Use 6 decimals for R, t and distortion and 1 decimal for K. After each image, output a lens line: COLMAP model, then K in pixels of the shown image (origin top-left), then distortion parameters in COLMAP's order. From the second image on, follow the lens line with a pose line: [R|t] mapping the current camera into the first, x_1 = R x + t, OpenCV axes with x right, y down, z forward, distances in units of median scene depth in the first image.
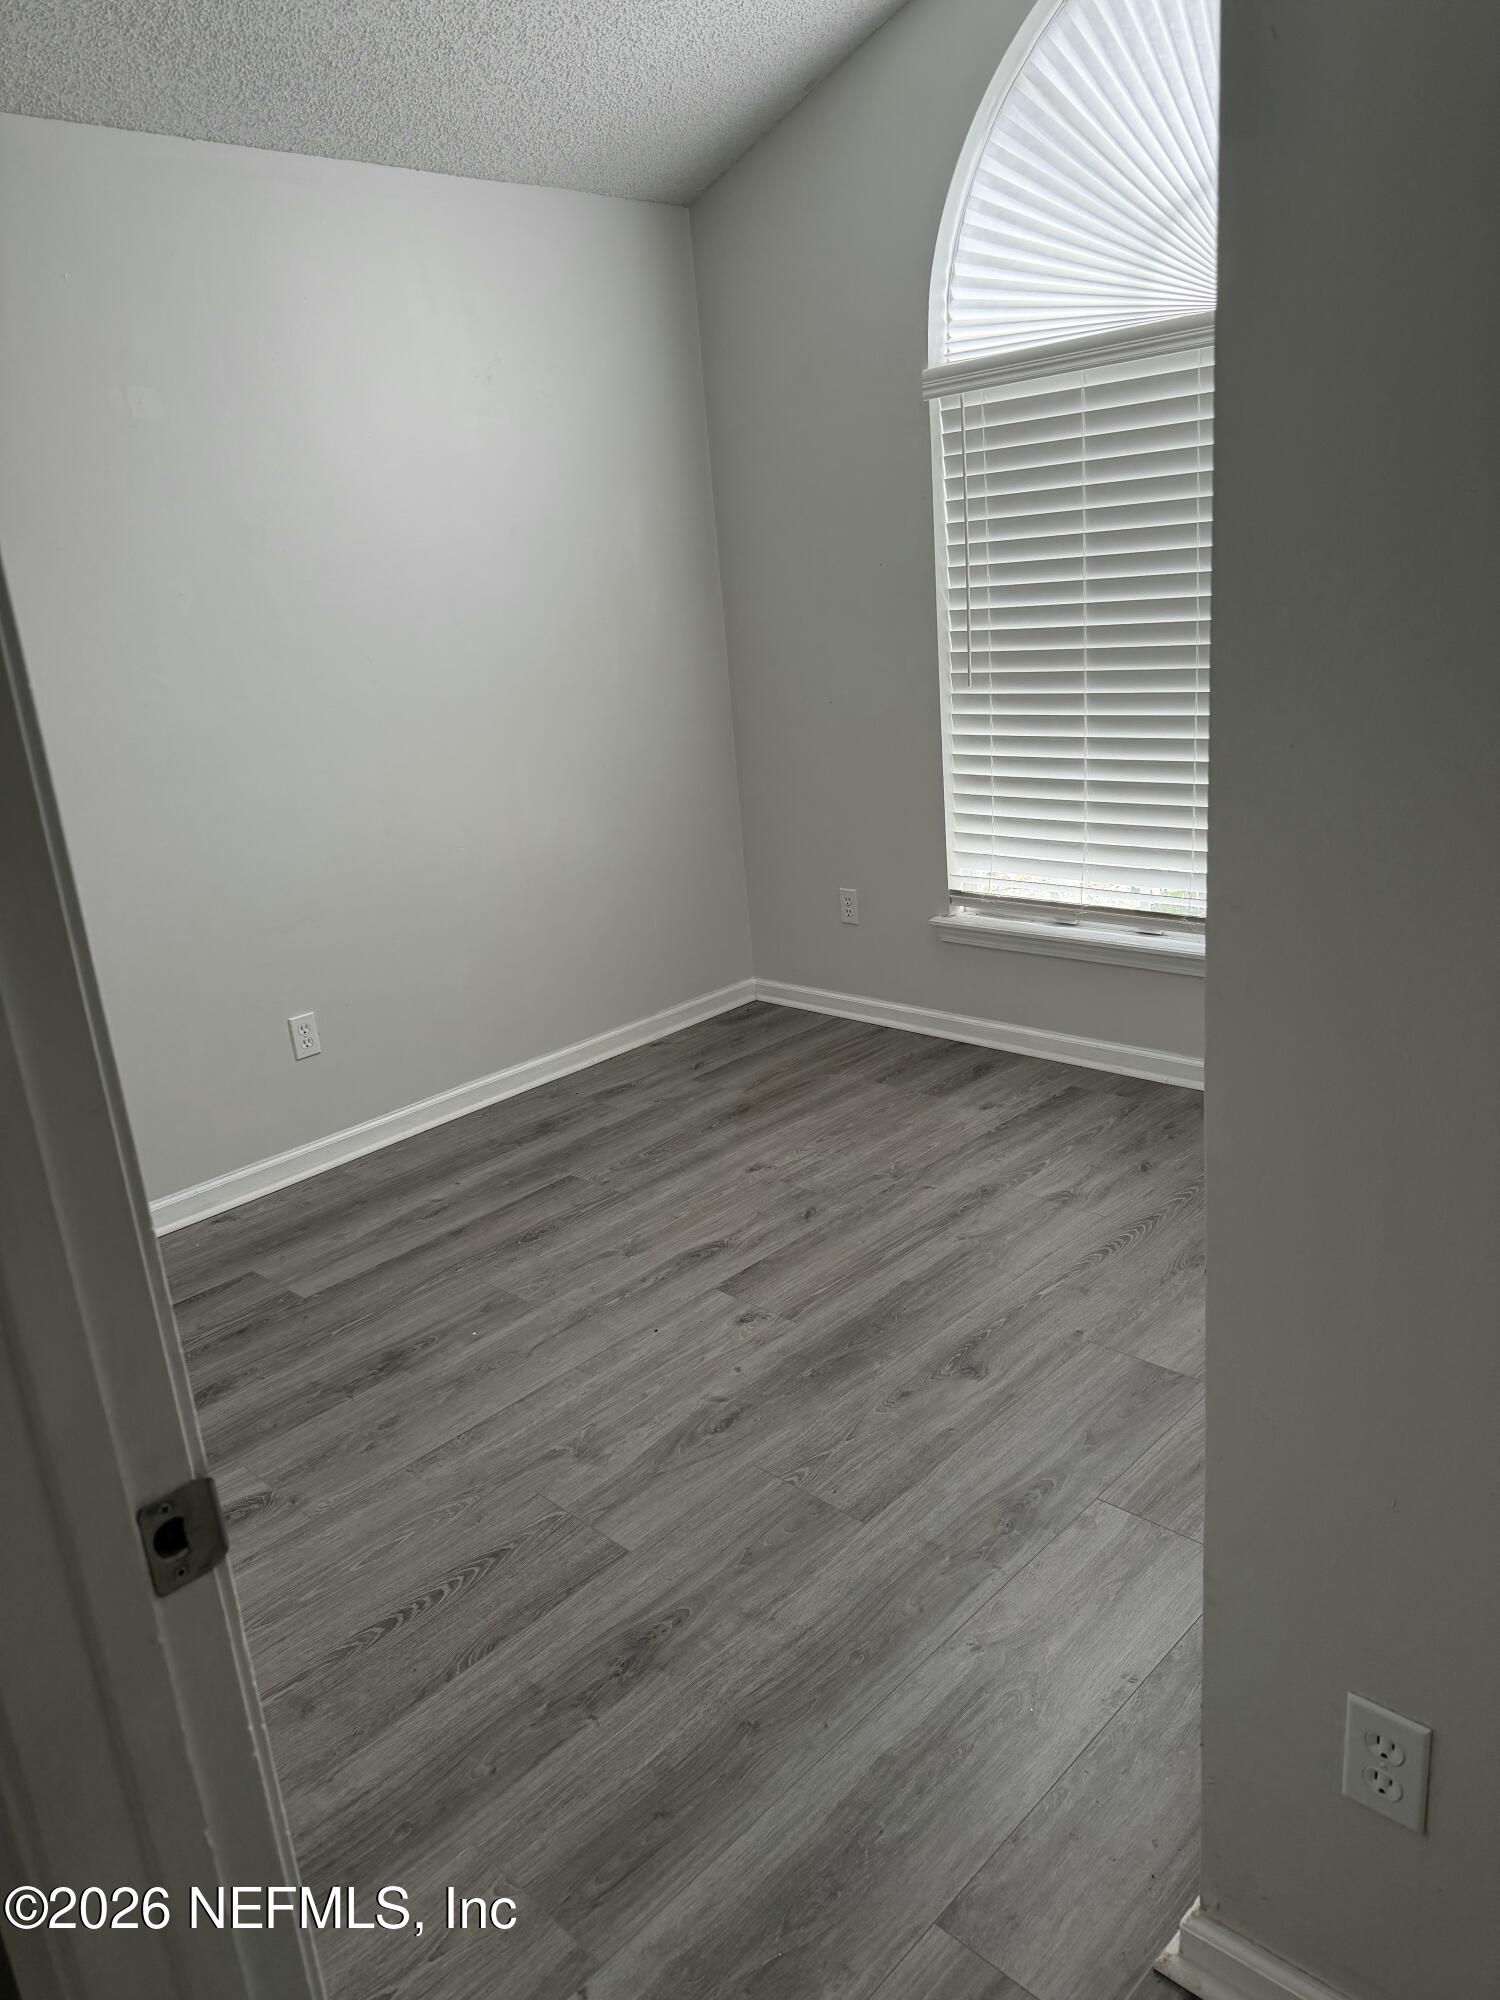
lens RADIAL K [[1400.2, 0, 755.2], [0, 1400.2, 998.1], [0, 0, 1]] dist [0.065649, -0.049858]
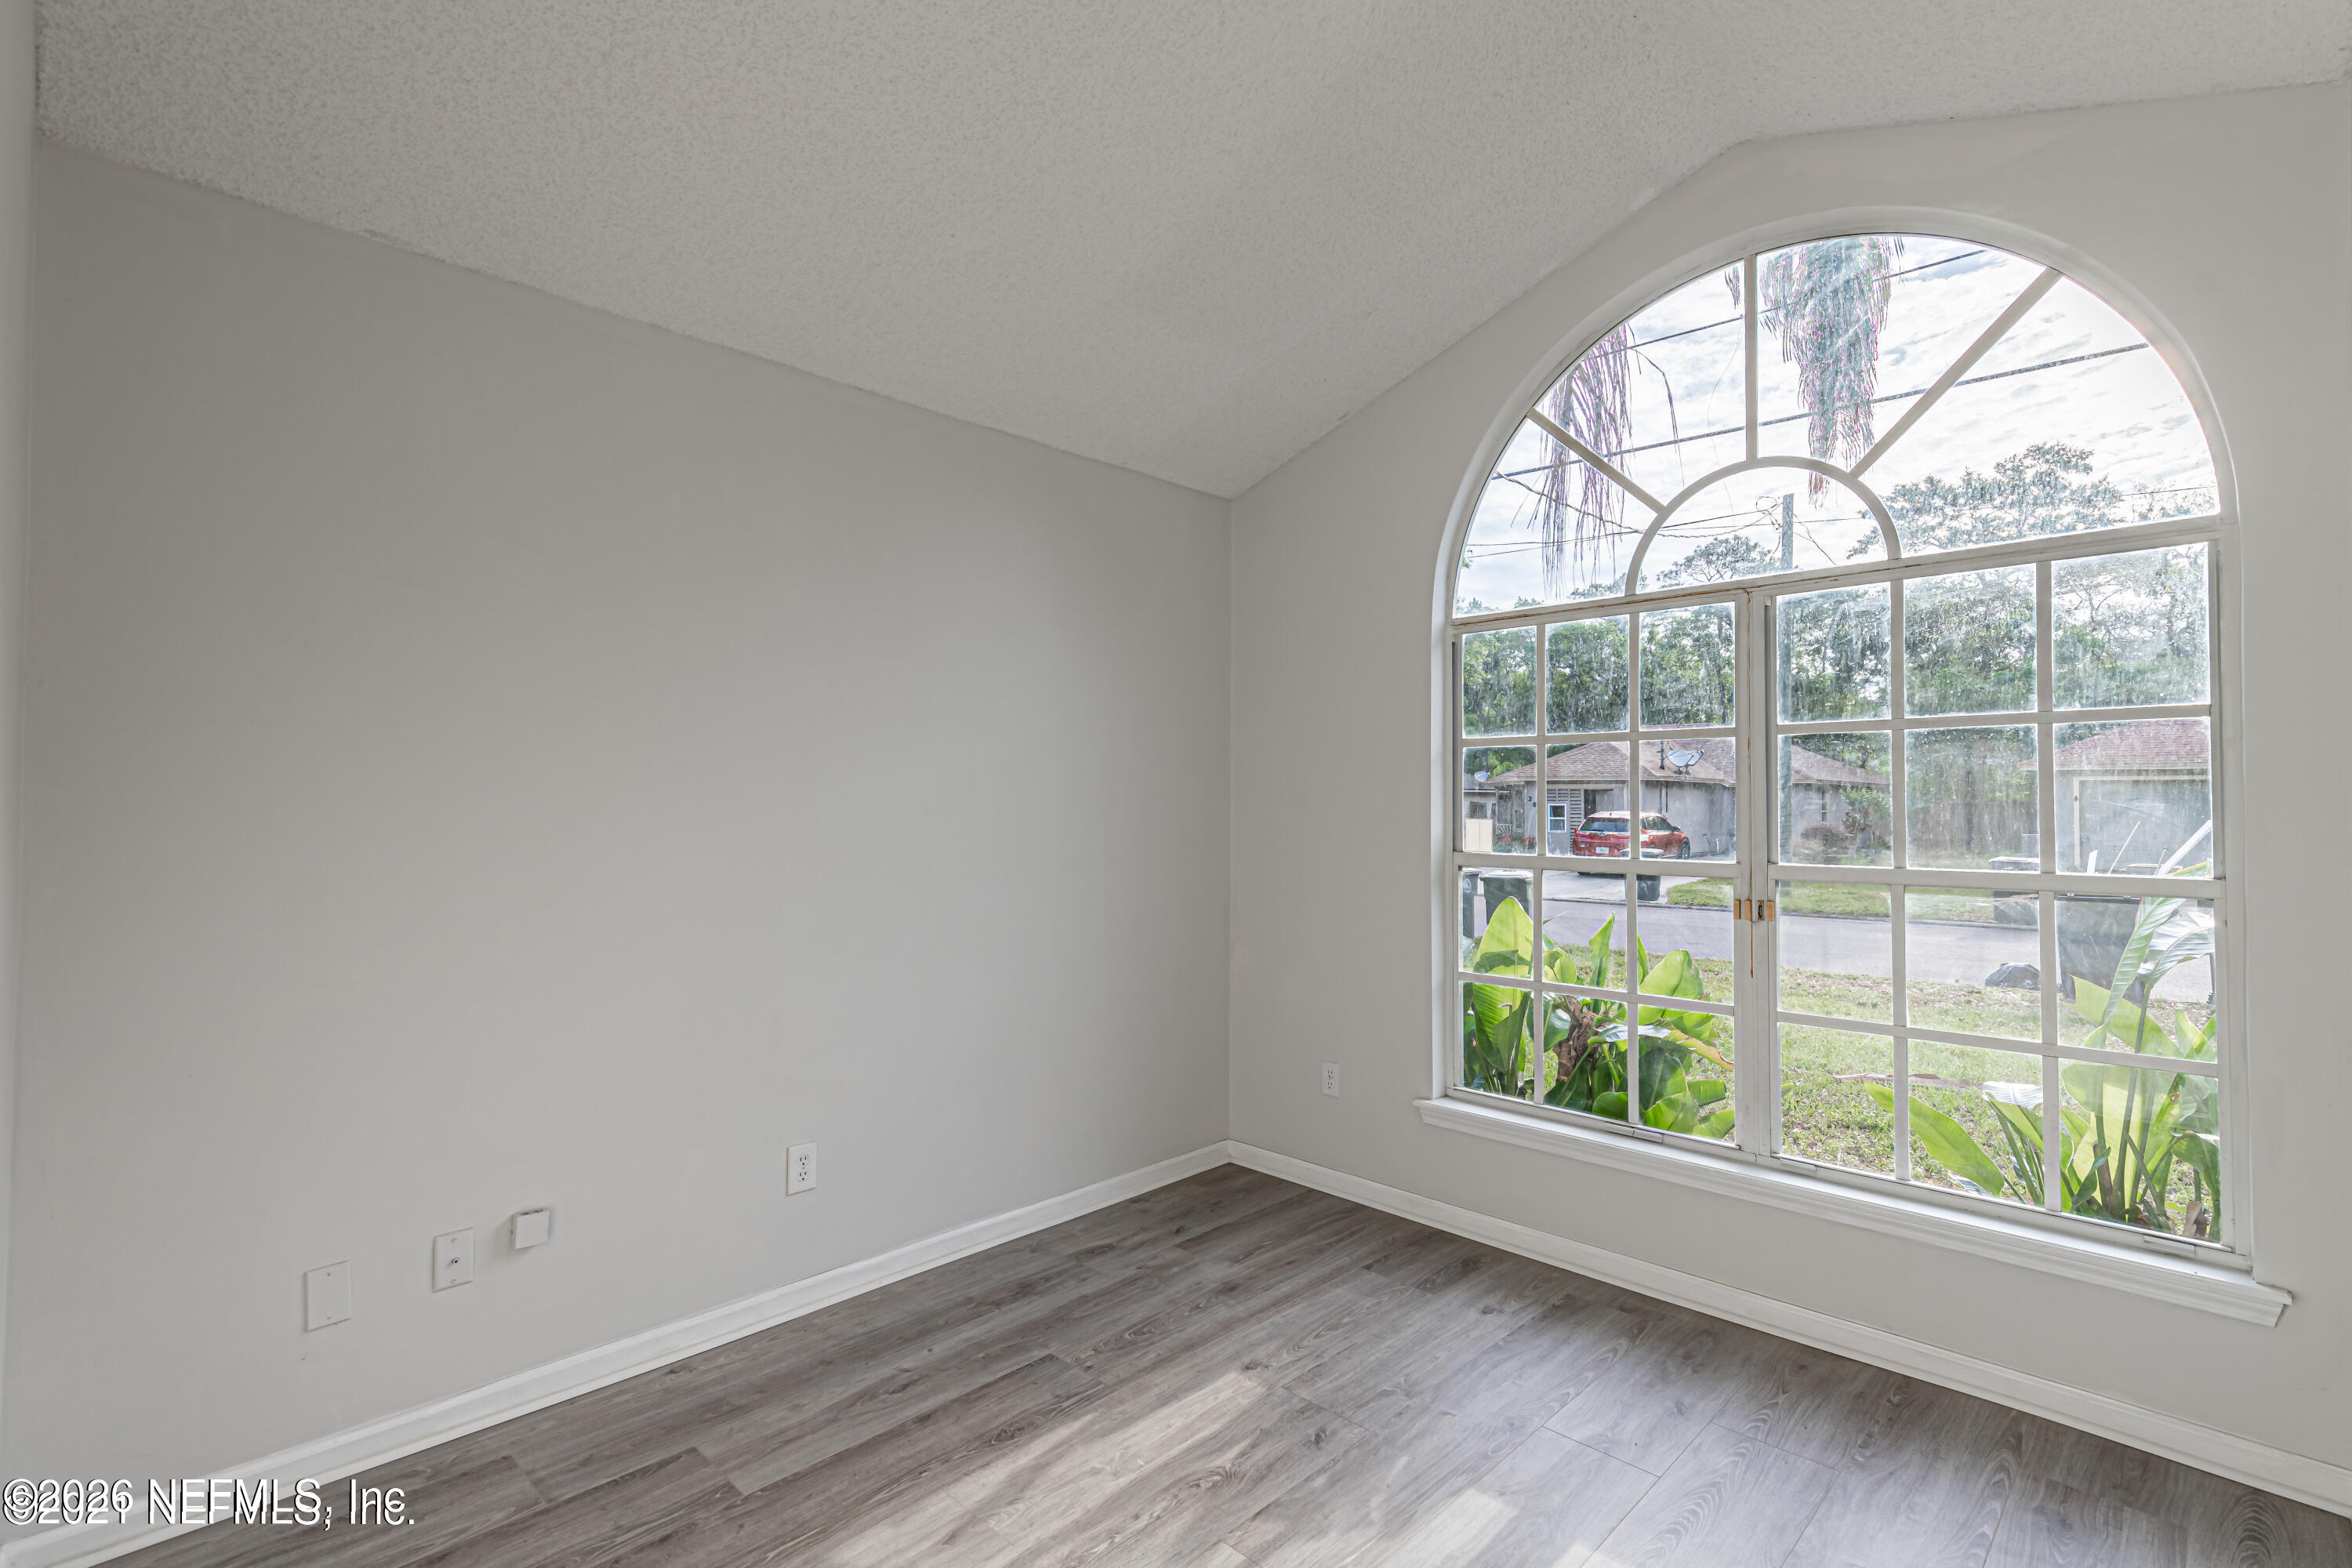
lens RADIAL K [[1064.5, 0, 1164.8], [0, 1064.5, 790.2], [0, 0, 1]] dist [0.012016, -0.002355]
pose [[0.996260, 0.083948, -0.020442, -0.071392], [-0.086164, 0.947797, -0.307012, -0.017482], [-0.006398, 0.307625, 0.951486, 0.200126]]
